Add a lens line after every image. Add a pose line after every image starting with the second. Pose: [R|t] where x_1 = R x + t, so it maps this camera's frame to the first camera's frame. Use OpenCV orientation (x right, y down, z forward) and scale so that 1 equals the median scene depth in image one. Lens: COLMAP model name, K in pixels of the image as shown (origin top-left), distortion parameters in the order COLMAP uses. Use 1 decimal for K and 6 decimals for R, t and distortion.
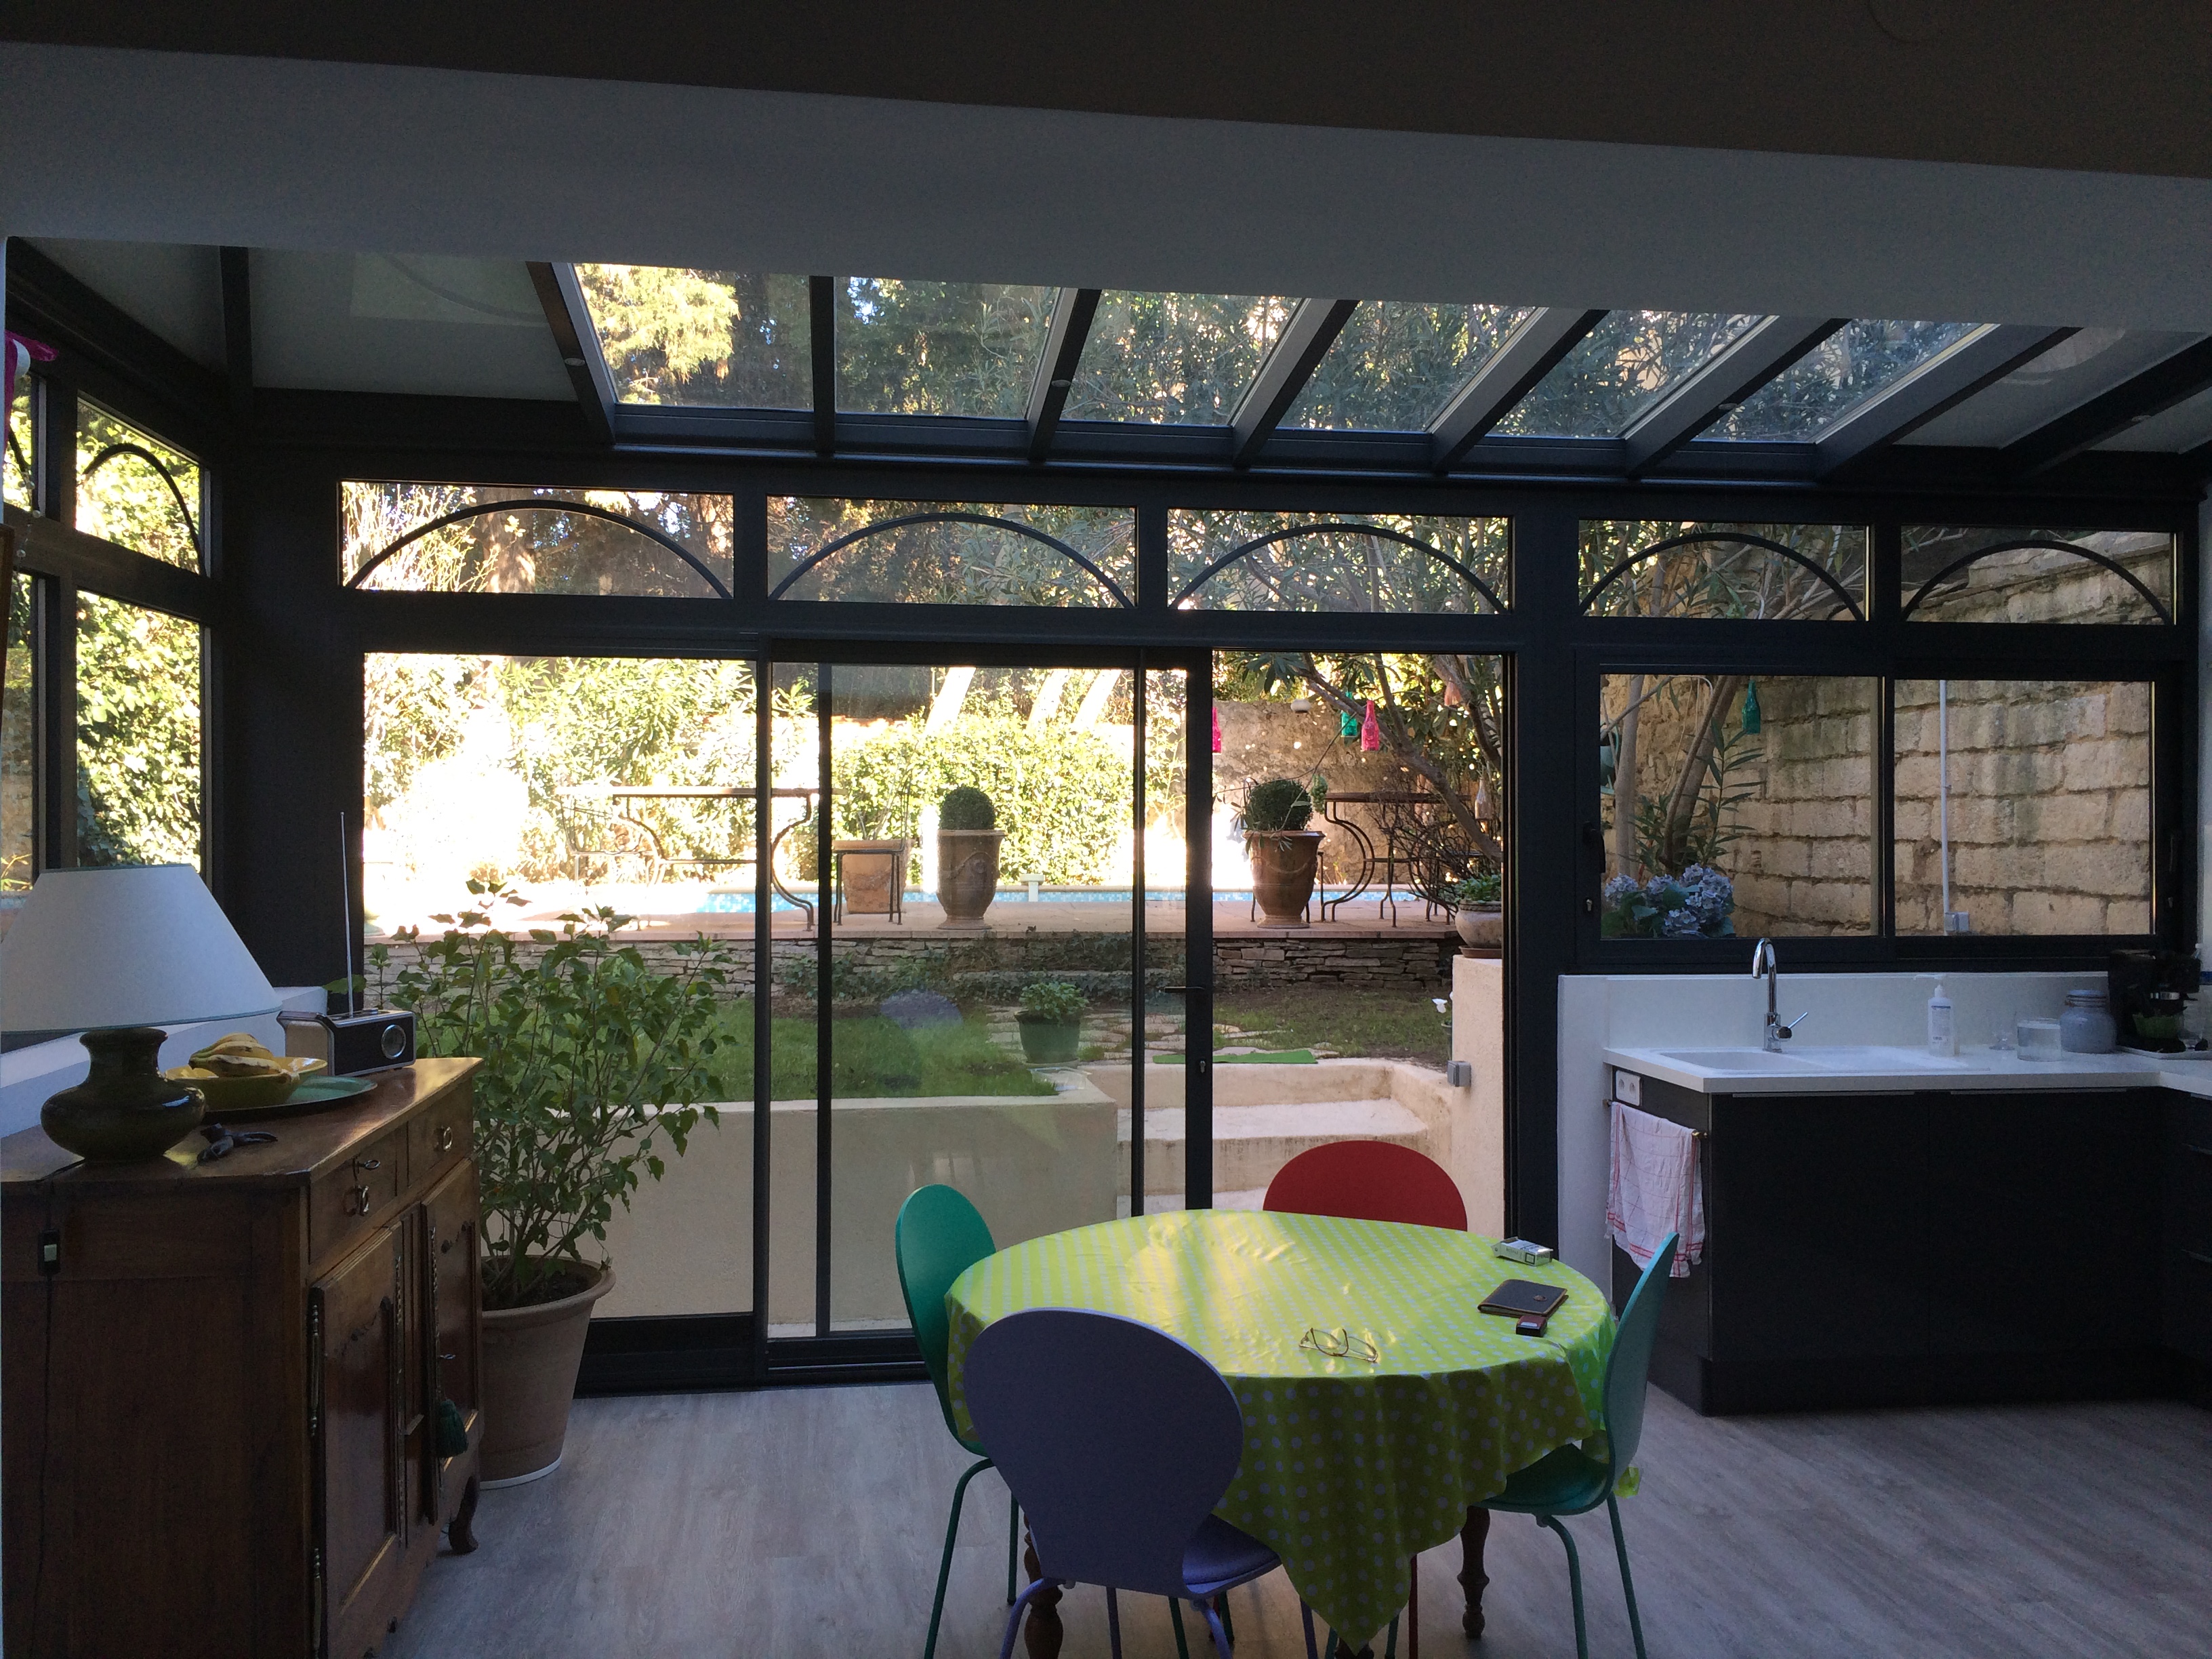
lens RADIAL K [[1909.7, 0, 1106.0], [0, 1909.7, 829.5], [0, 0, 1]] dist [0.075434, -0.093664]
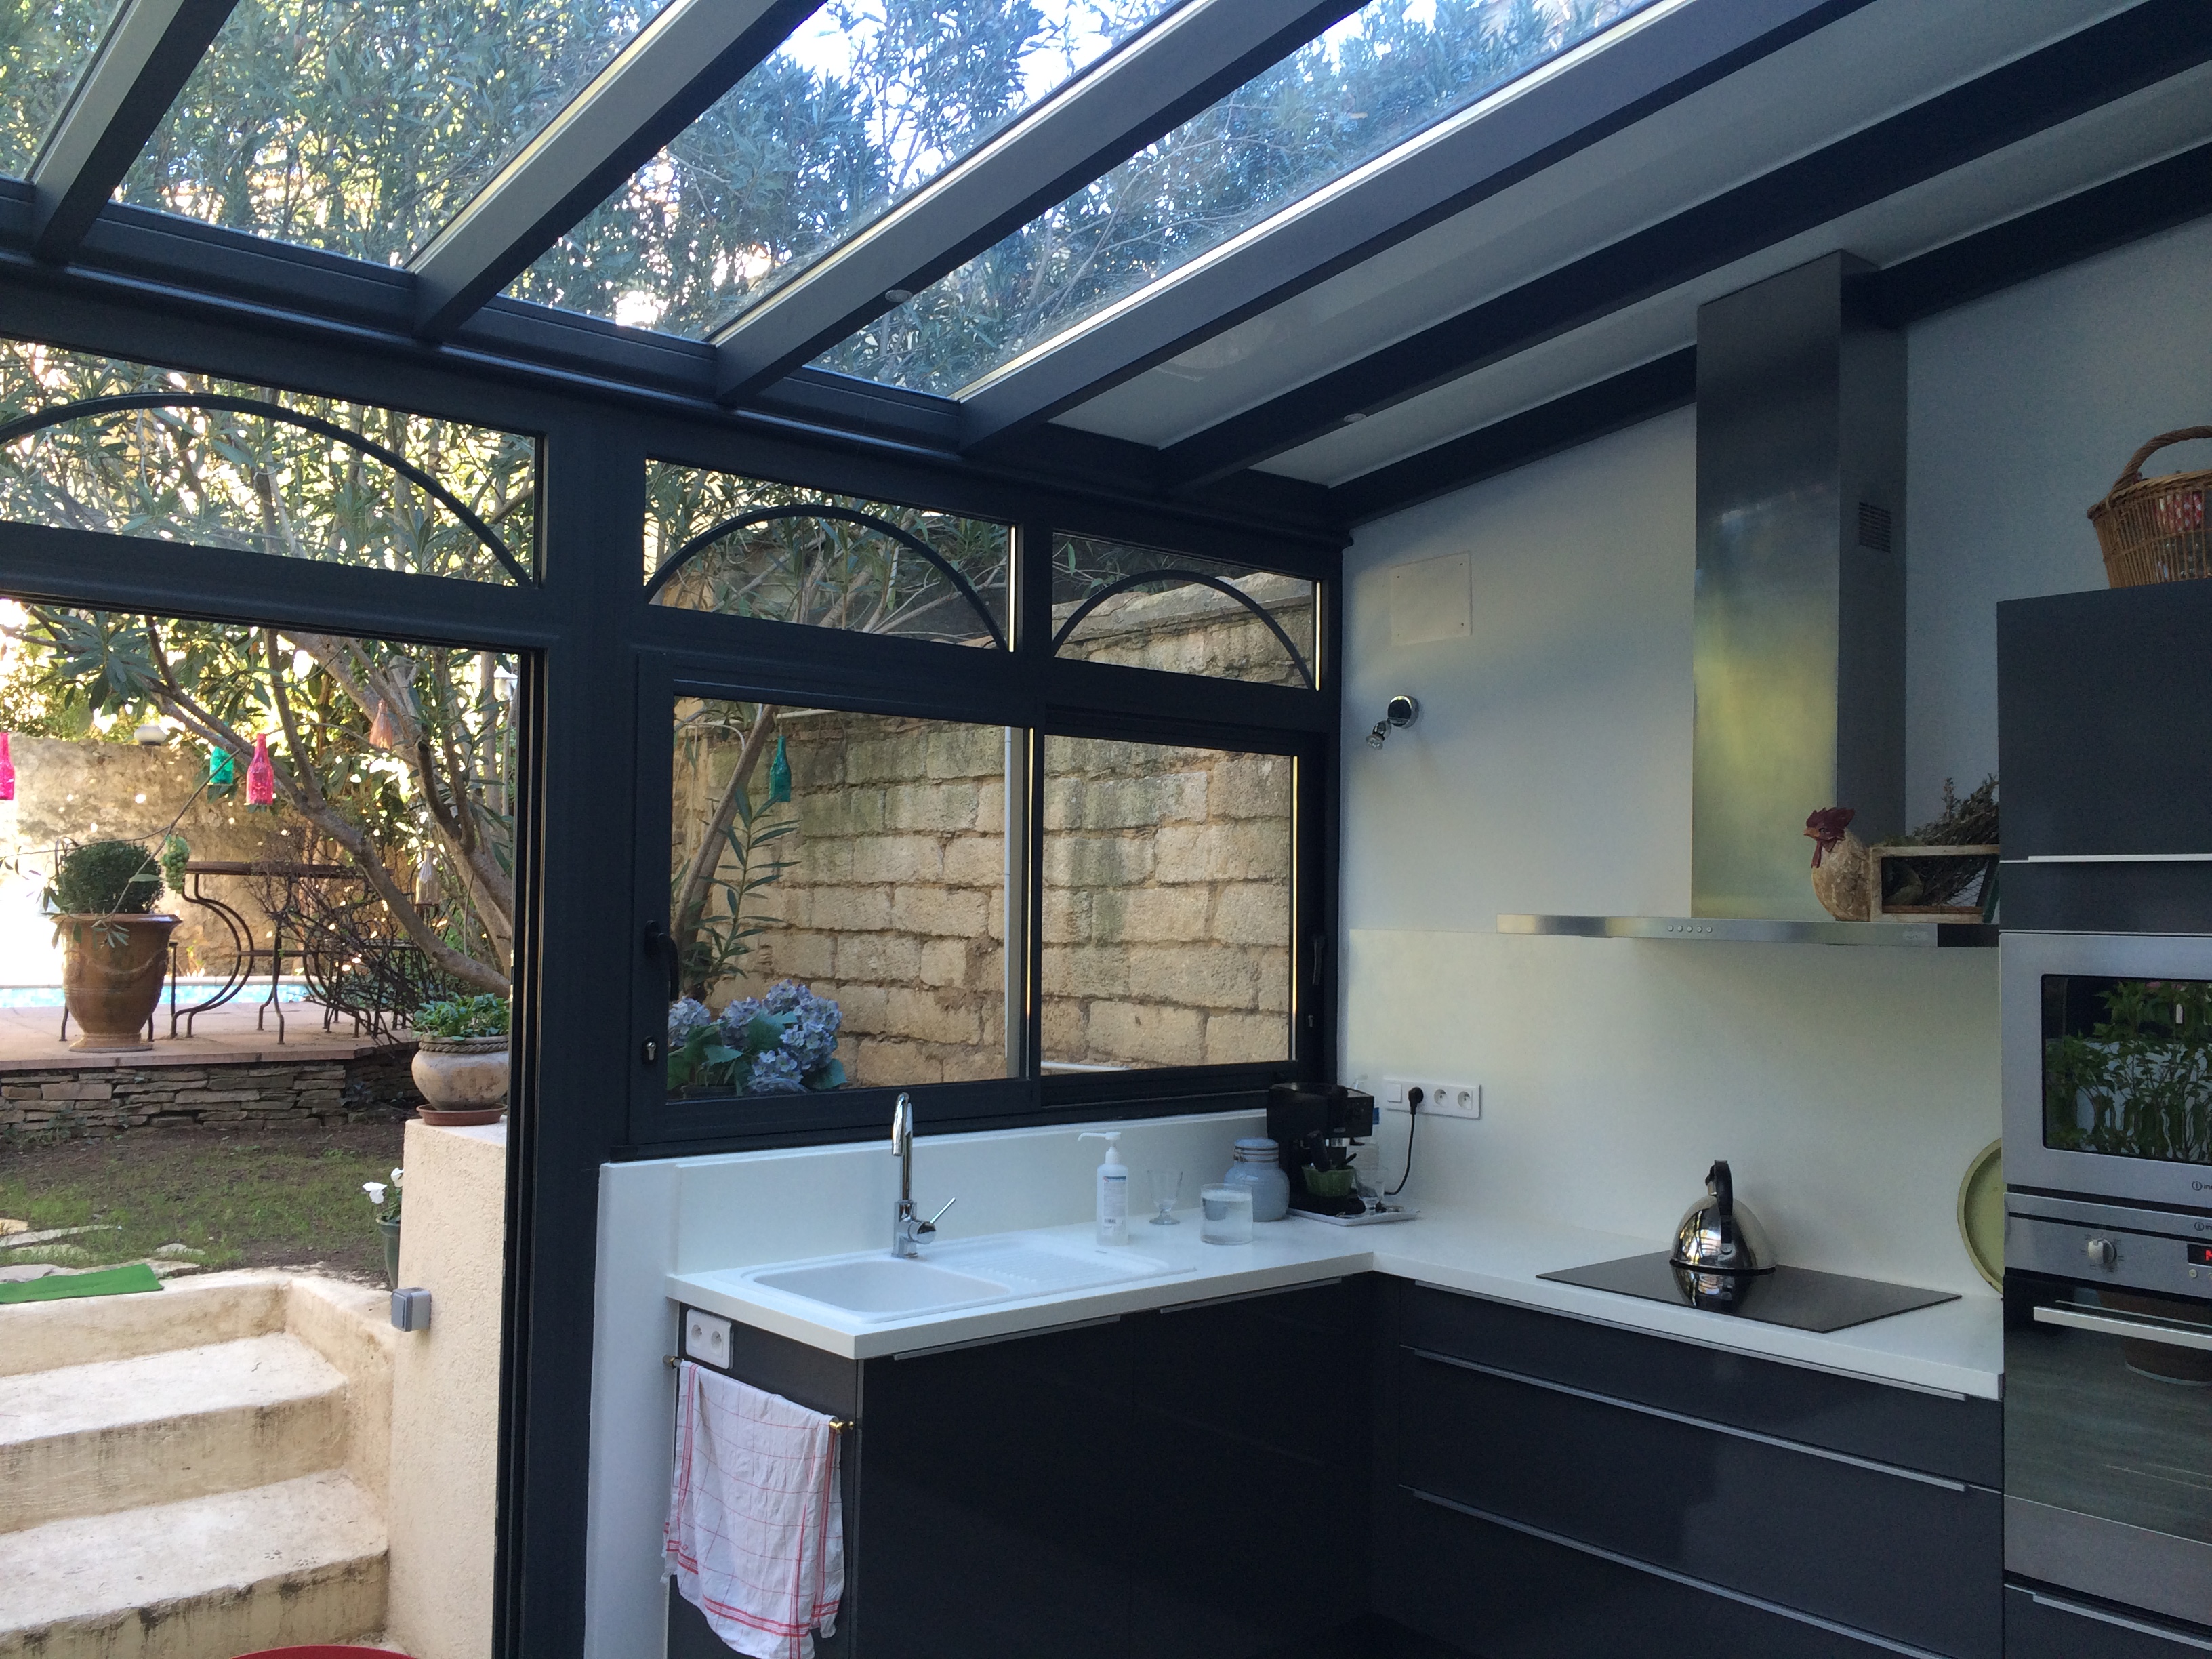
lens RADIAL K [[1909.7, 0, 1106.0], [0, 1909.7, 829.5], [0, 0, 1]] dist [0.075434, -0.093664]
pose [[0.844680, 0.033320, 0.534233, 0.026766], [-0.012926, 0.999039, -0.041872, -0.007629], [-0.535115, 0.028463, 0.844300, 0.287893]]
